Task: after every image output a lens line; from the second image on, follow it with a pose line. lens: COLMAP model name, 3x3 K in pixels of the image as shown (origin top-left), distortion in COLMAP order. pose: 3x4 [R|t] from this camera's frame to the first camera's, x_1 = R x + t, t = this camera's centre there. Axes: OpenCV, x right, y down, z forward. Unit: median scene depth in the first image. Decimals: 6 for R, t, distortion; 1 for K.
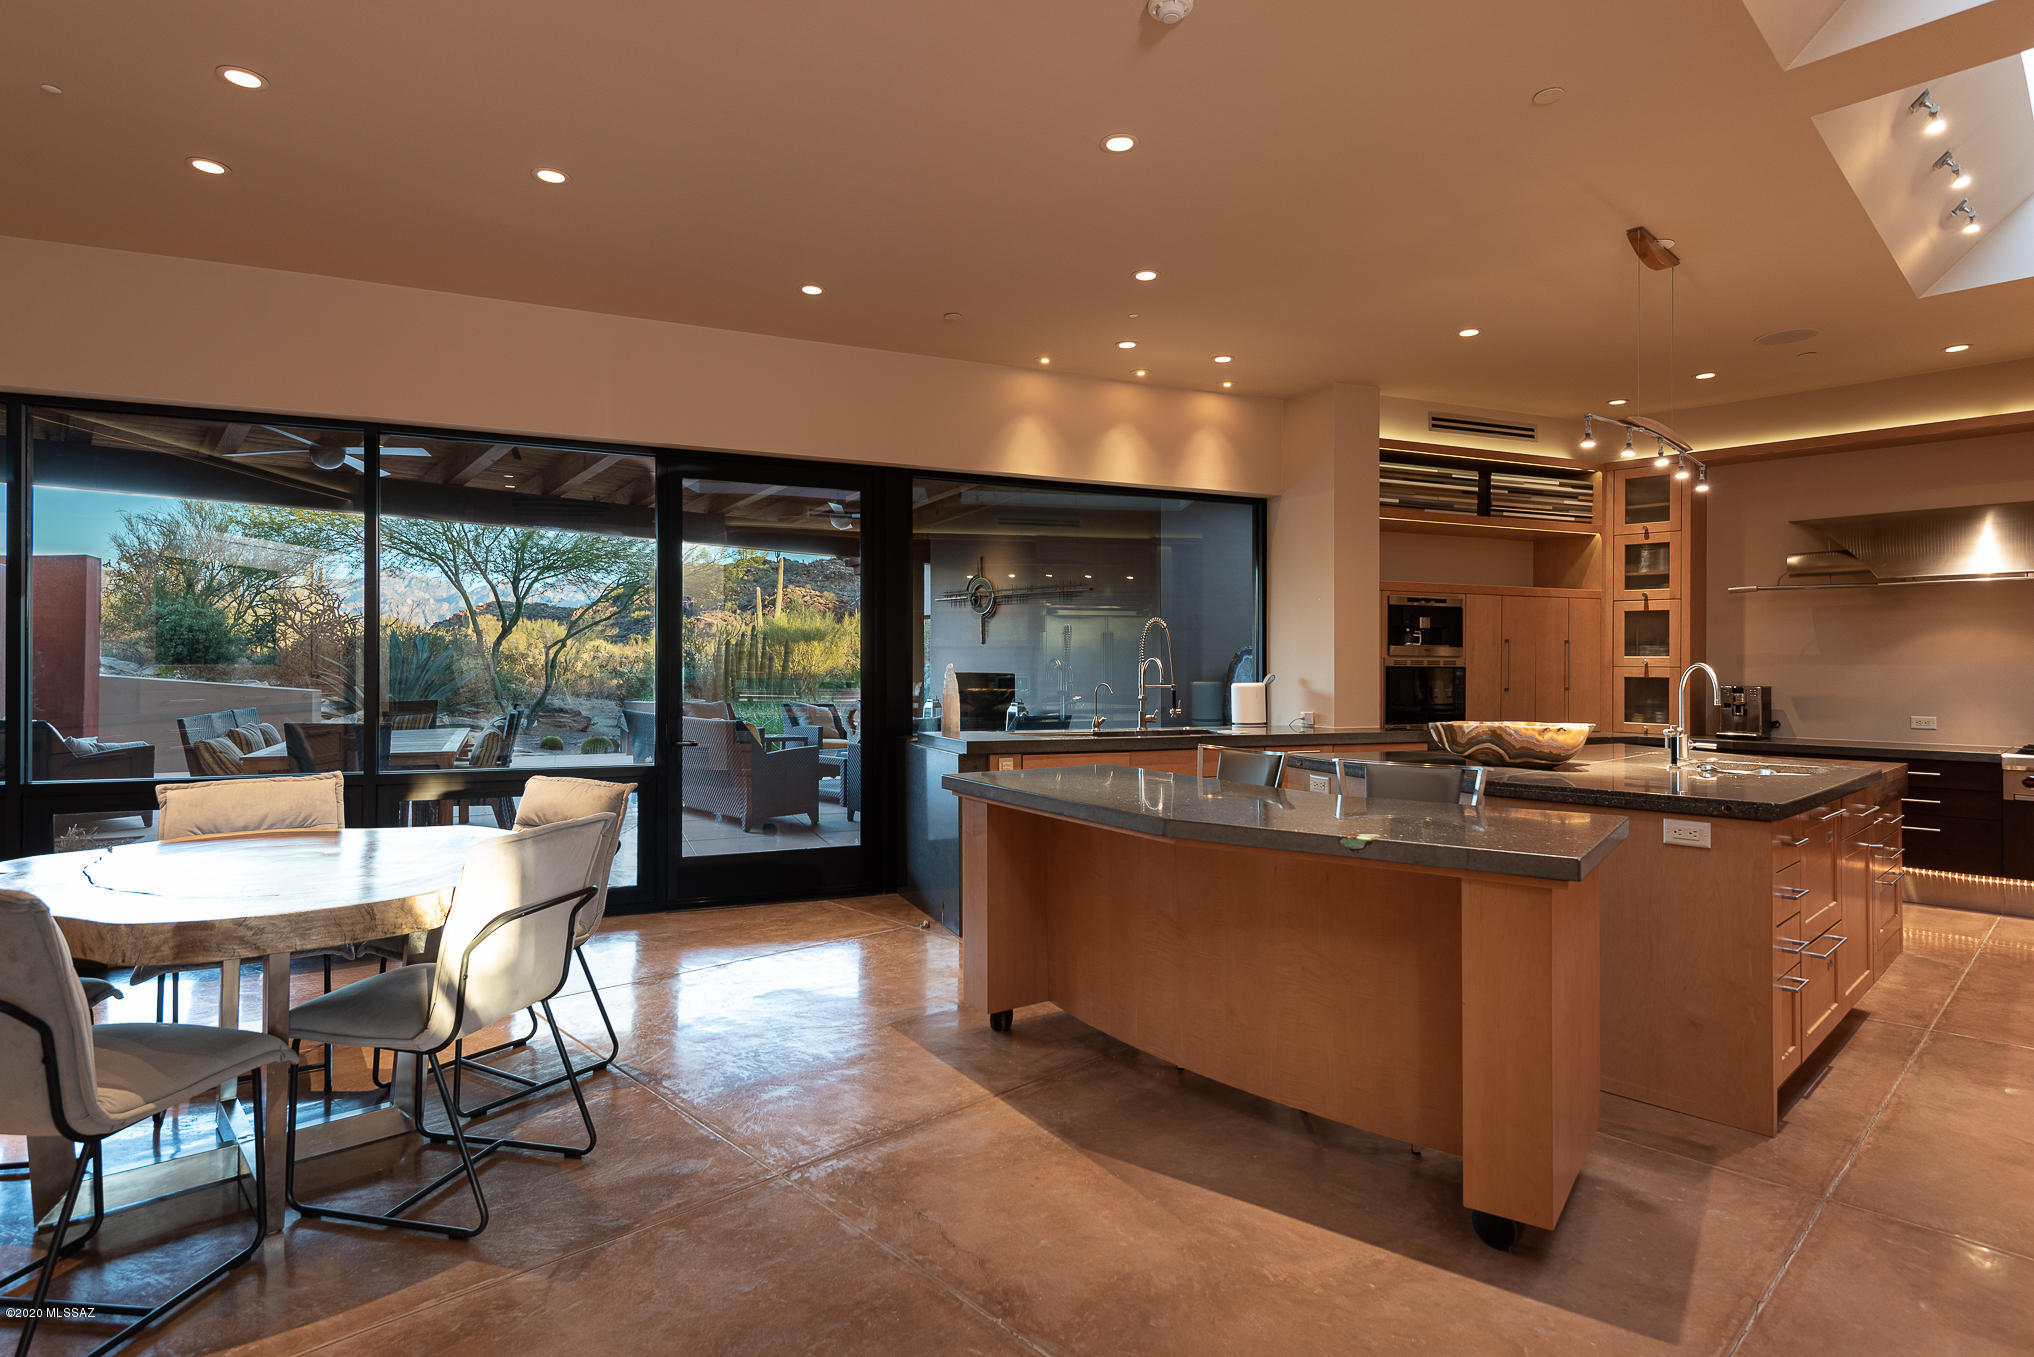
lens RADIAL K [[1055.1, 0, 1017.0], [0, 1055.1, 678.5], [0, 0, 1]] dist [0.021573, -0.019750]
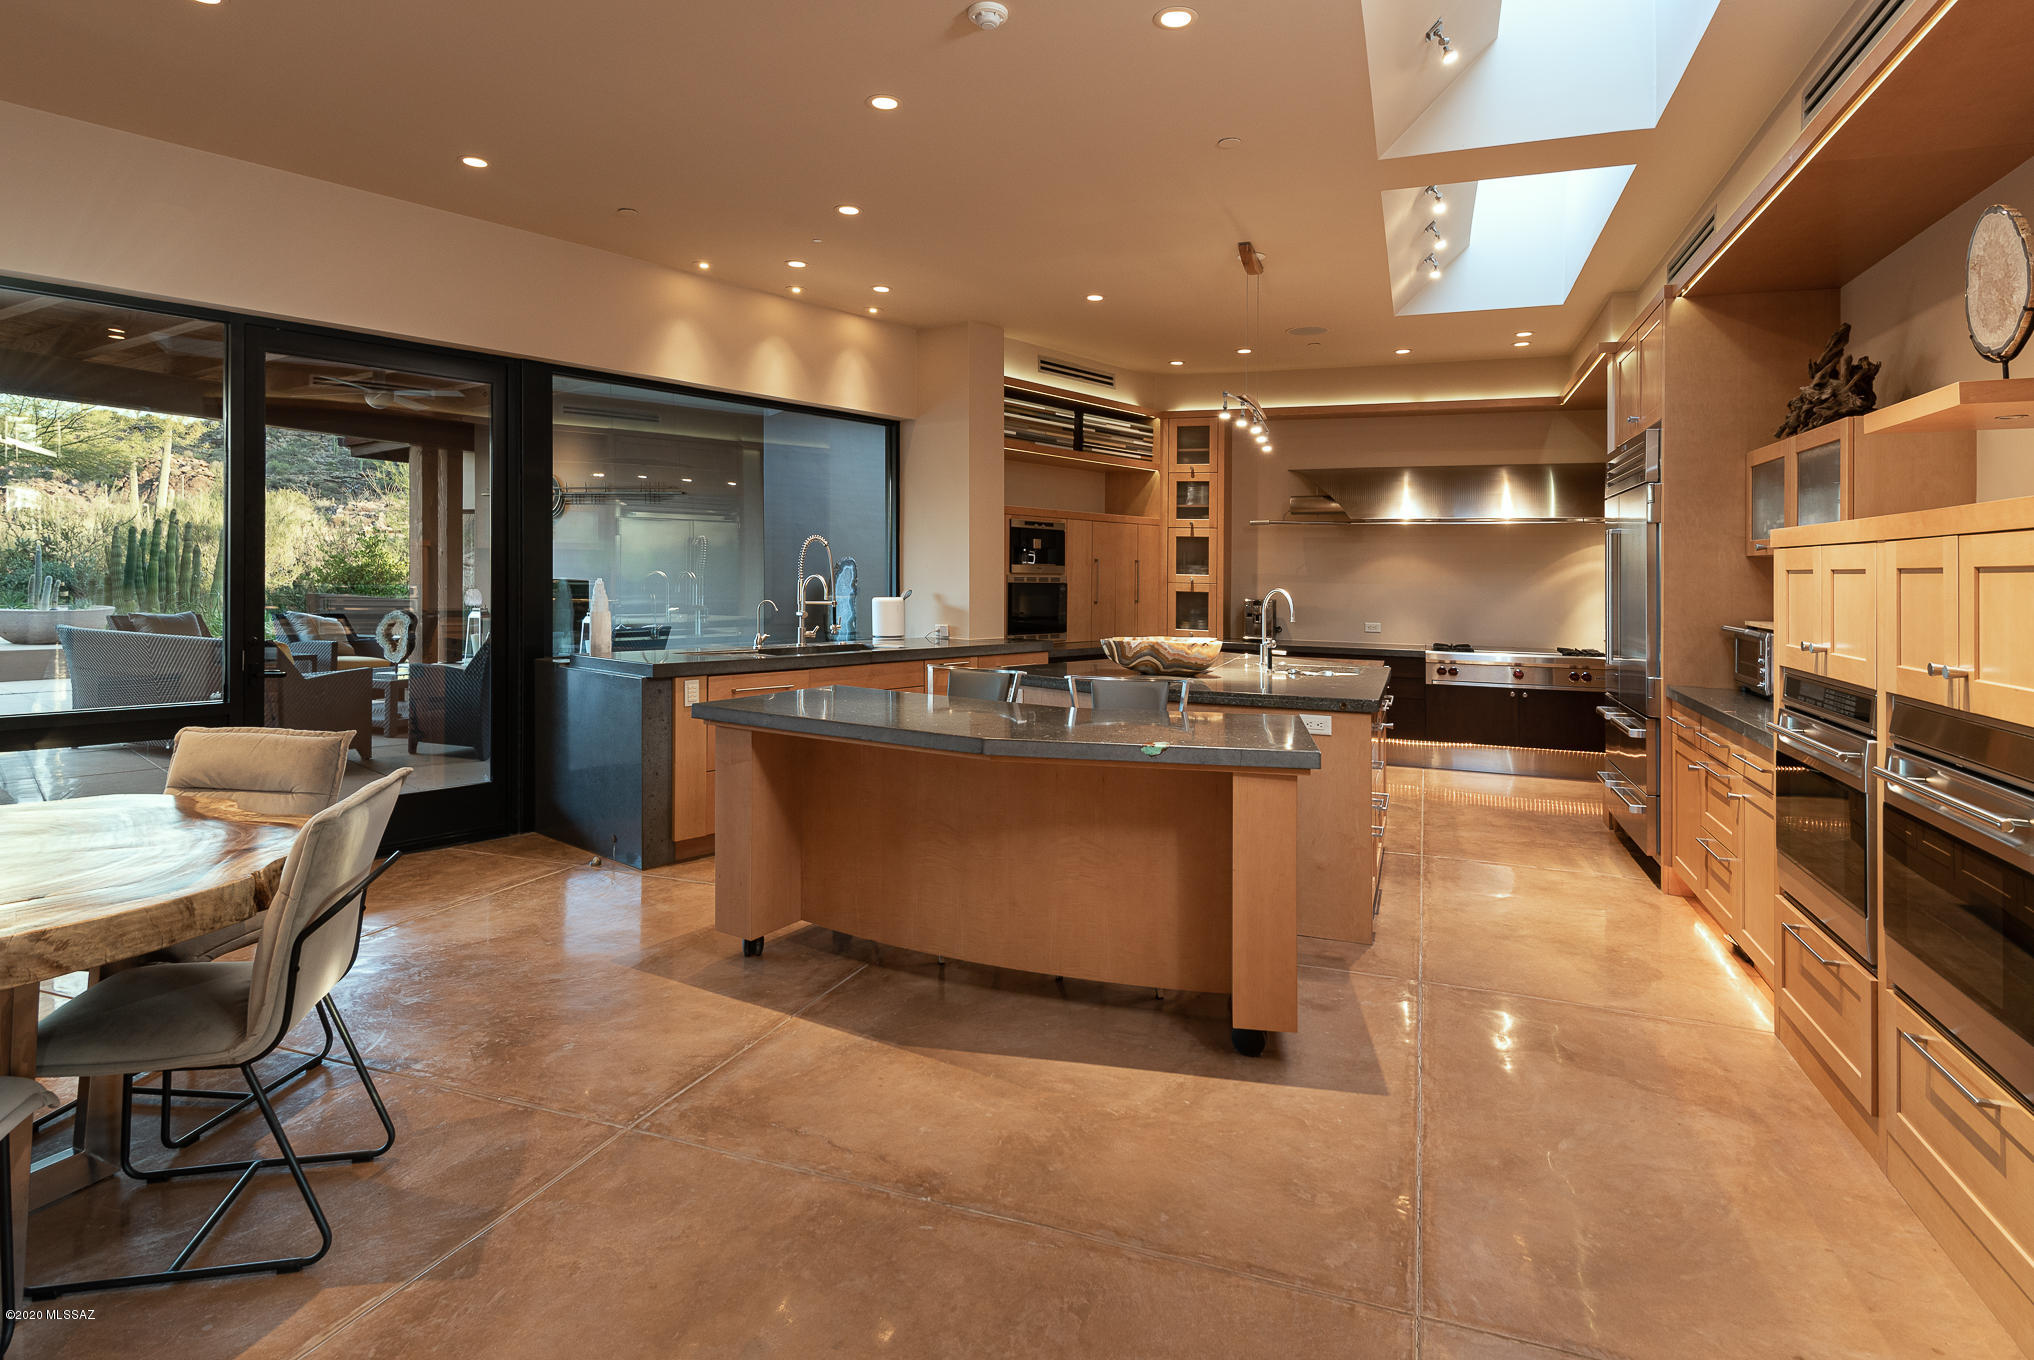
lens RADIAL K [[1083.5, 0, 1025.4], [0, 1083.5, 581.1], [0, 0, 1]] dist [0.022562, -0.022358]
pose [[0.893068, 0.007083, 0.449866, -0.144852], [-0.009076, 0.999956, 0.002273, -0.015787], [-0.449830, -0.006113, 0.893093, -0.021247]]
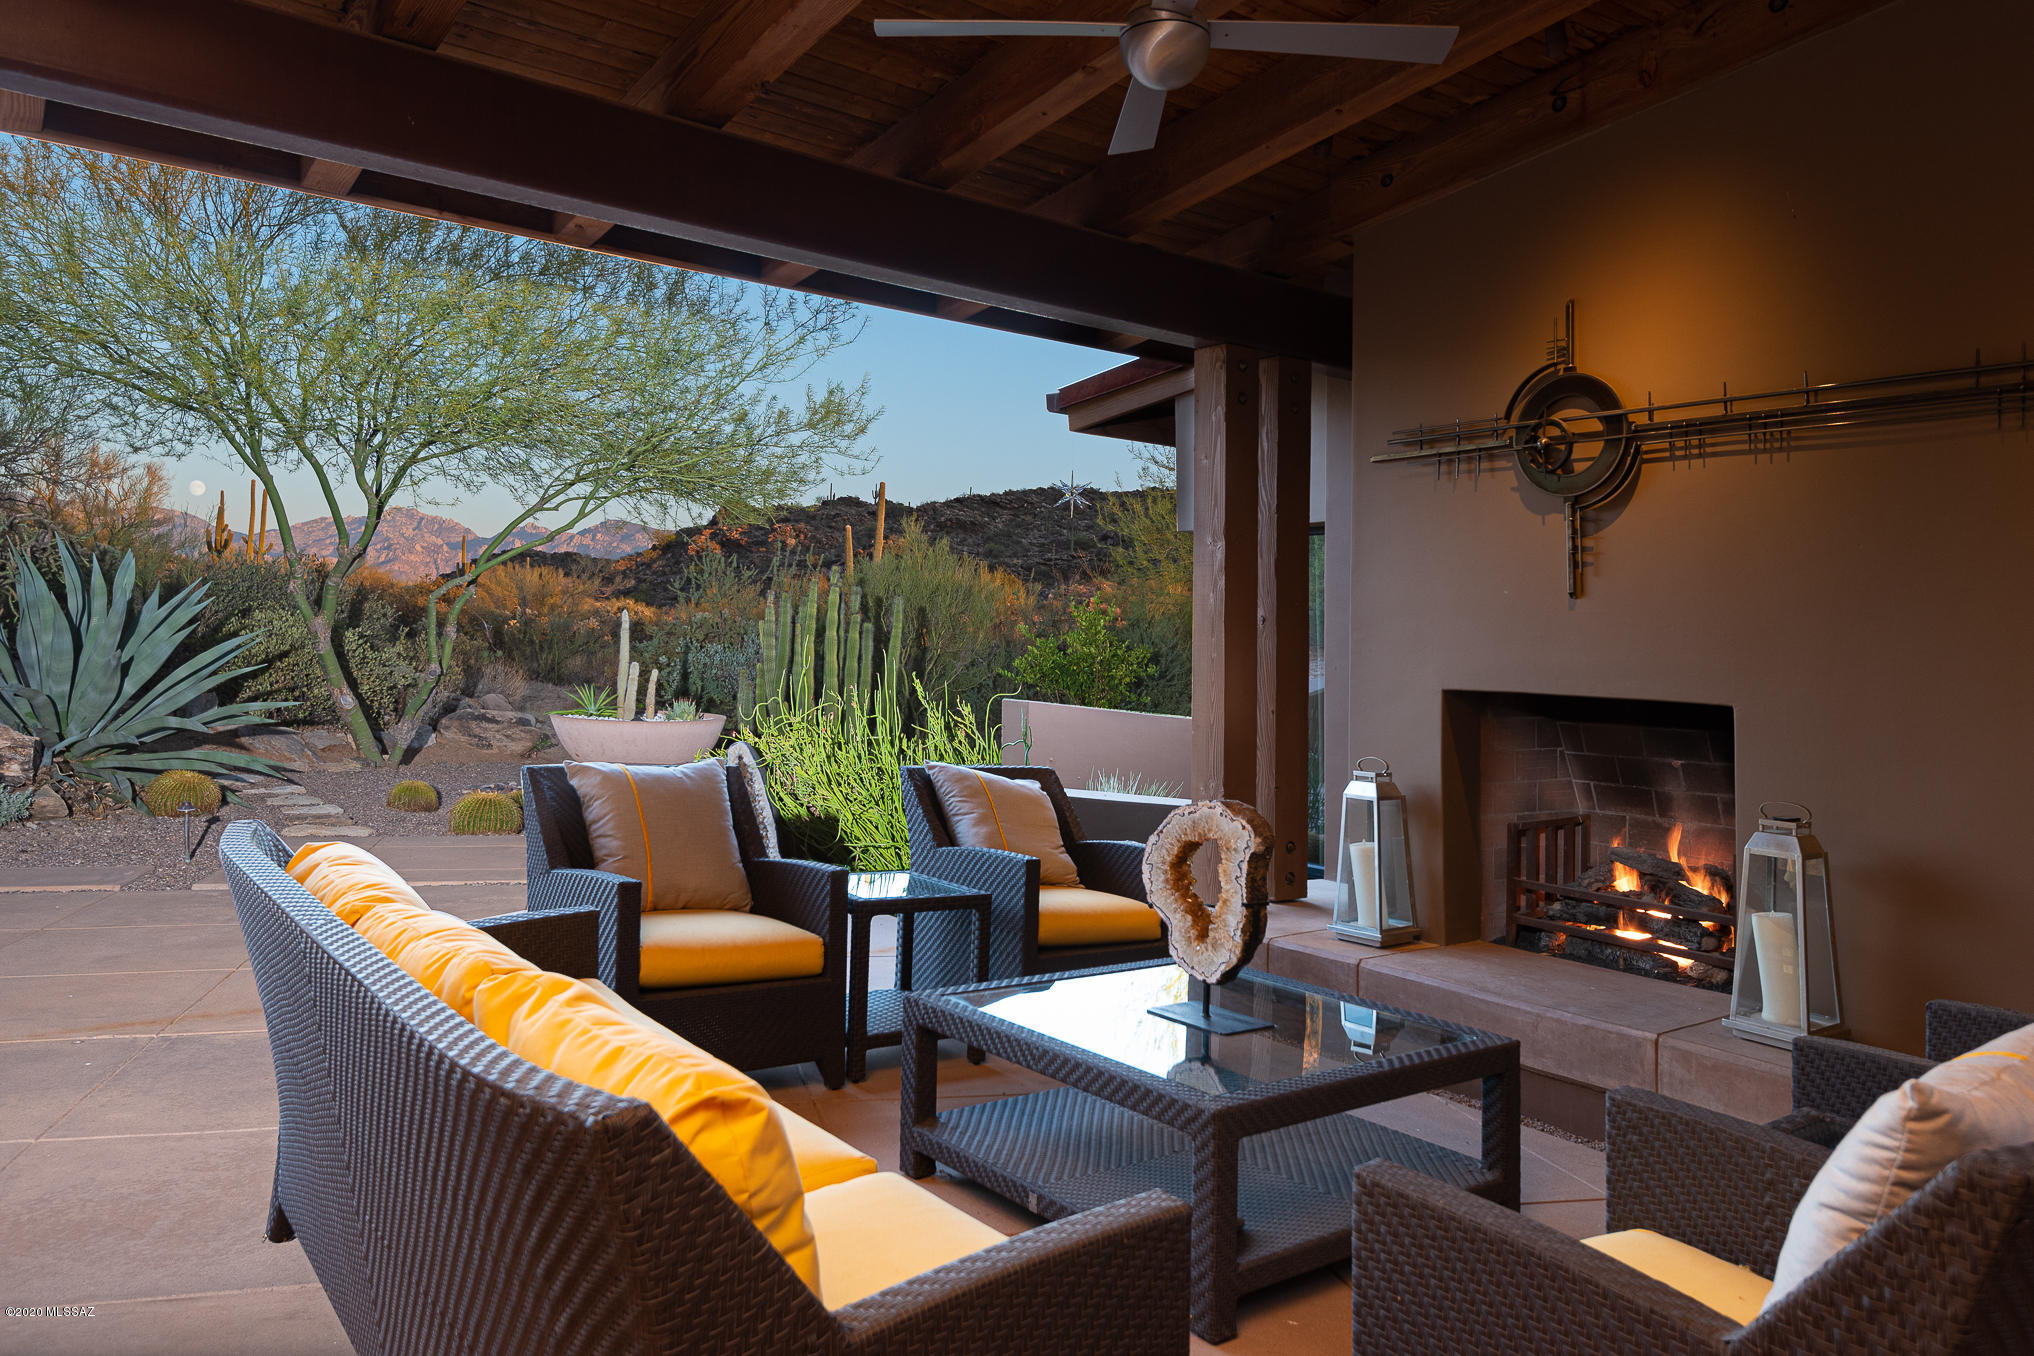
lens RADIAL K [[1392.3, 0, 1017.1], [0, 1392.3, 674.8], [0, 0, 1]] dist [-0.000046, -0.000024]
pose [[0.992551, 0.032434, -0.117433, -0.242907], [-0.031770, 0.999467, 0.007524, -0.016670], [0.117614, -0.003737, 0.993052, 1.005907]]
